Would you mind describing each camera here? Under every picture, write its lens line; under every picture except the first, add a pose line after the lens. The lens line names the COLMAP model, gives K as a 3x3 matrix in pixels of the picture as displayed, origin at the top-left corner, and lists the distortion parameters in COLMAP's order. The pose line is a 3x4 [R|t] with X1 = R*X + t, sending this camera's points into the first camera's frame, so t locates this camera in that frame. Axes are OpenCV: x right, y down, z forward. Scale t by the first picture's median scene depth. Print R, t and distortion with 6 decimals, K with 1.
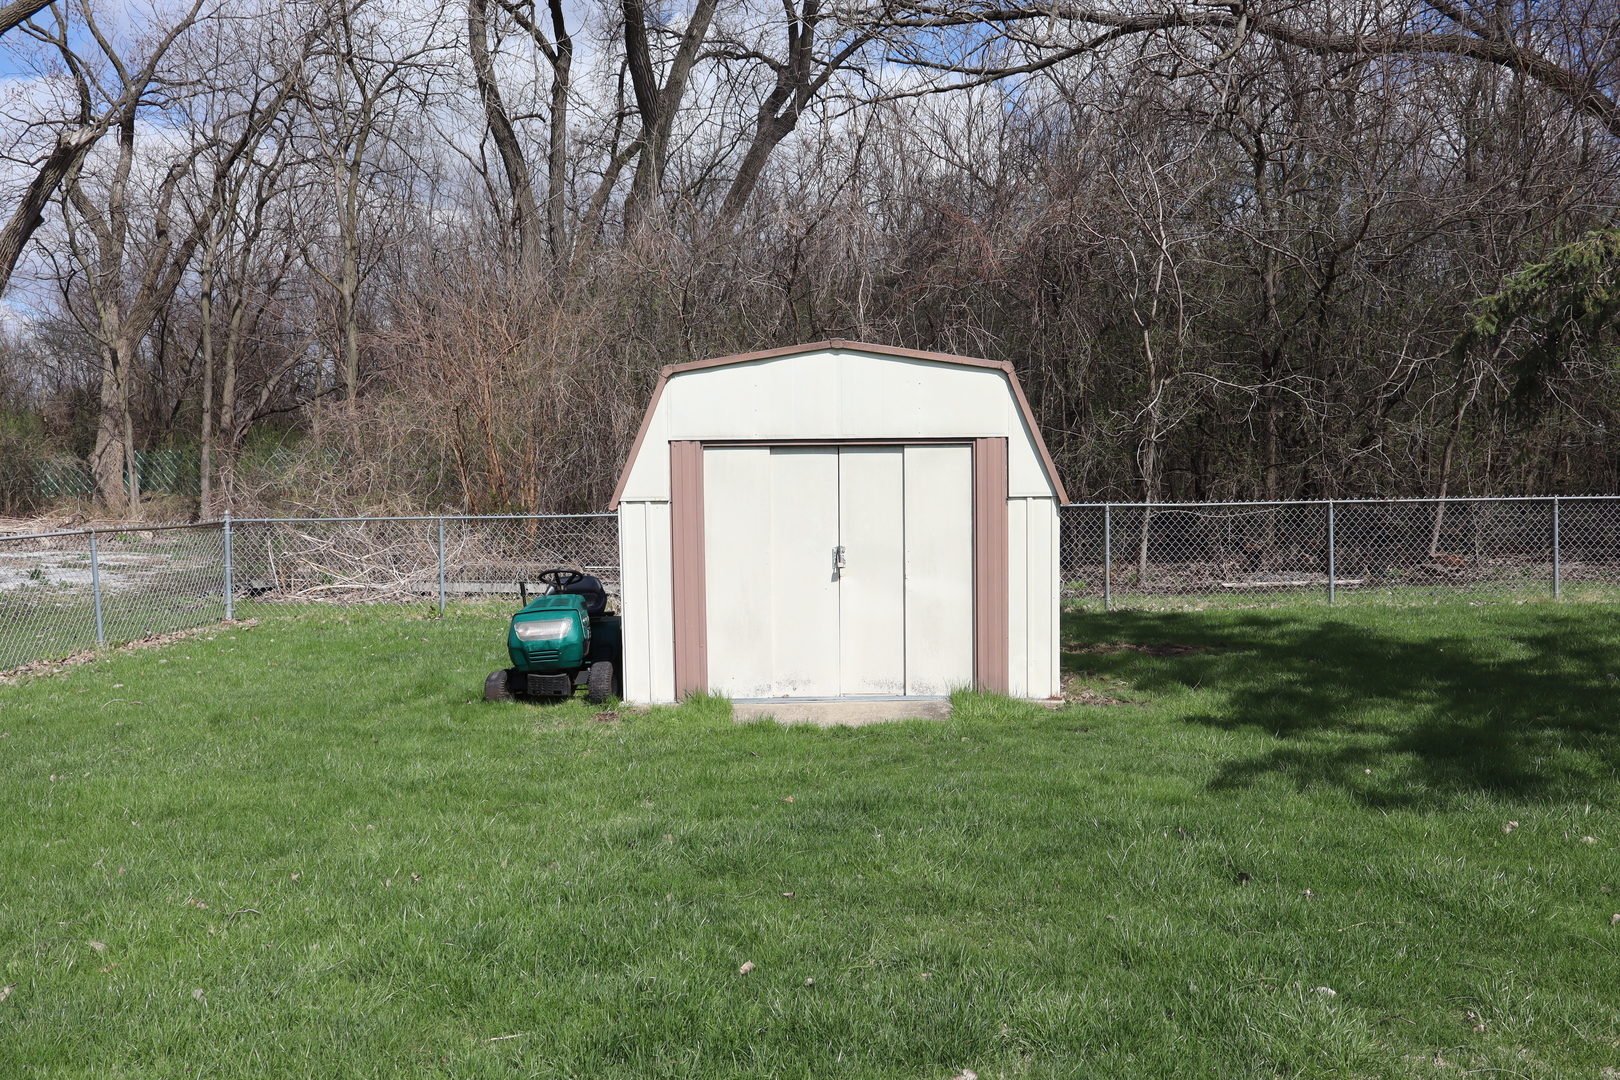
lens RADIAL K [[1373.3, 0, 807.5], [0, 1373.3, 567.4], [0, 0, 1]] dist [0.004528, 0.004985]
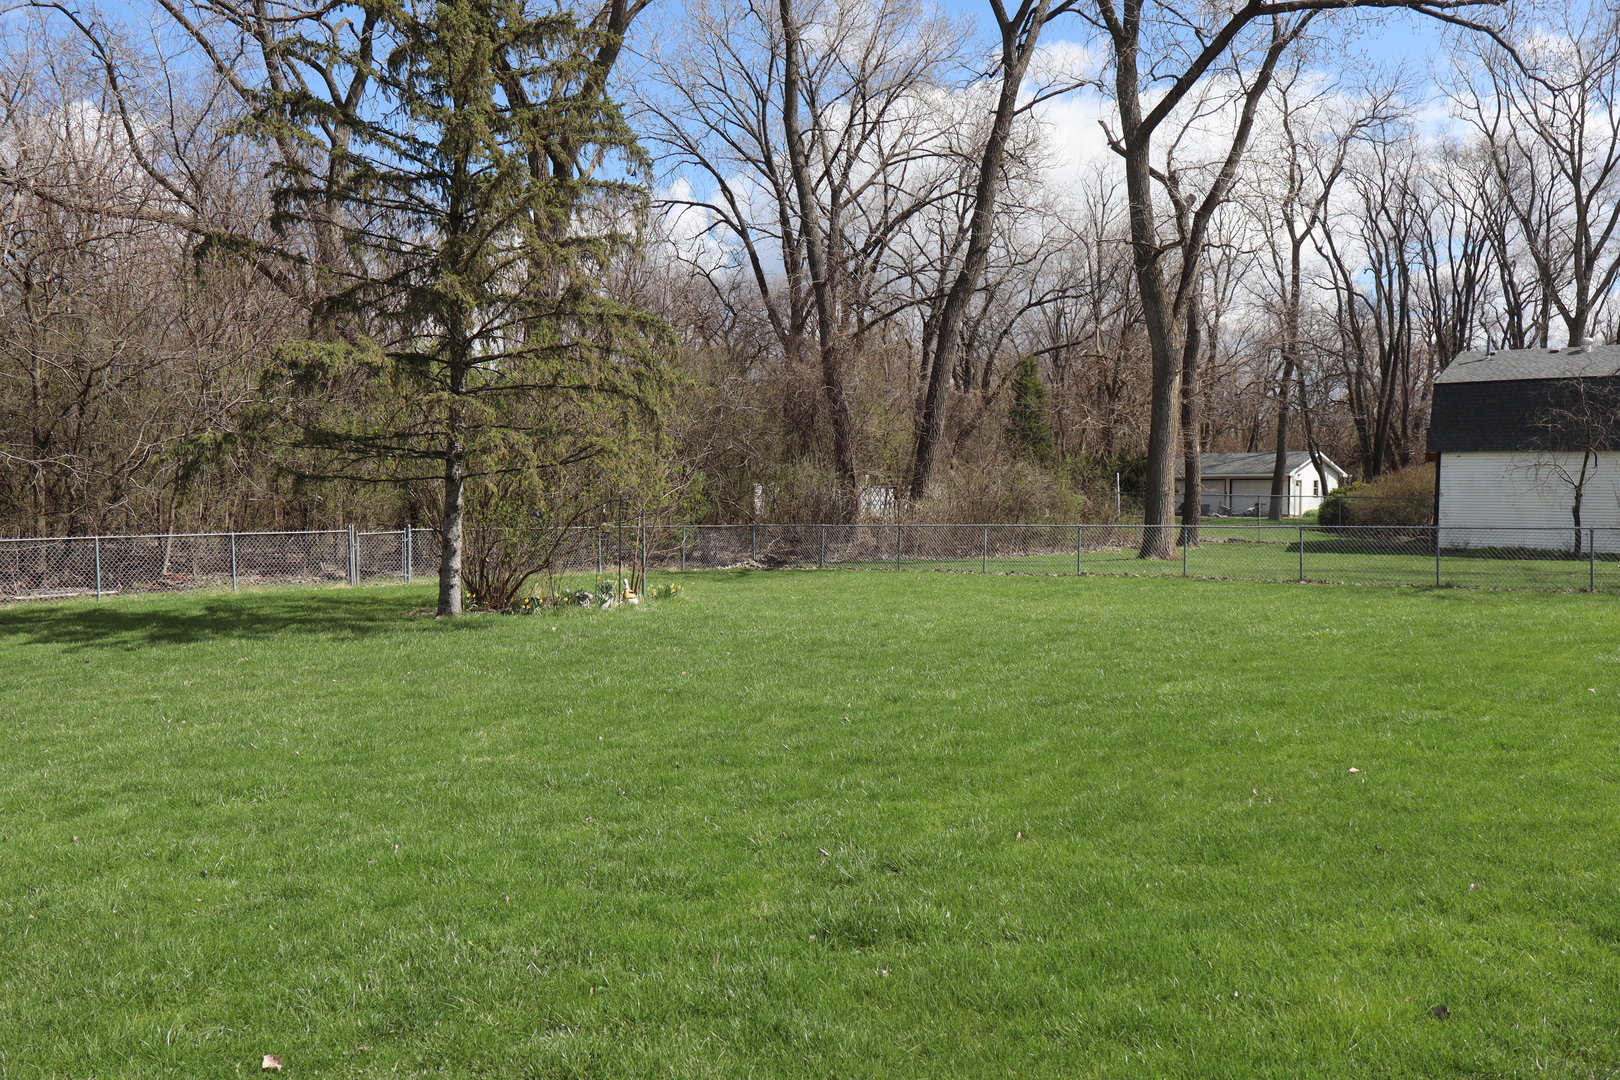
lens RADIAL K [[1373.3, 0, 807.5], [0, 1373.3, 567.4], [0, 0, 1]] dist [0.004528, 0.004985]
pose [[0.656699, -0.017830, 0.753942, -0.228500], [0.039884, 0.999143, -0.011111, 0.029548], [-0.753097, 0.037367, 0.656847, -0.543011]]
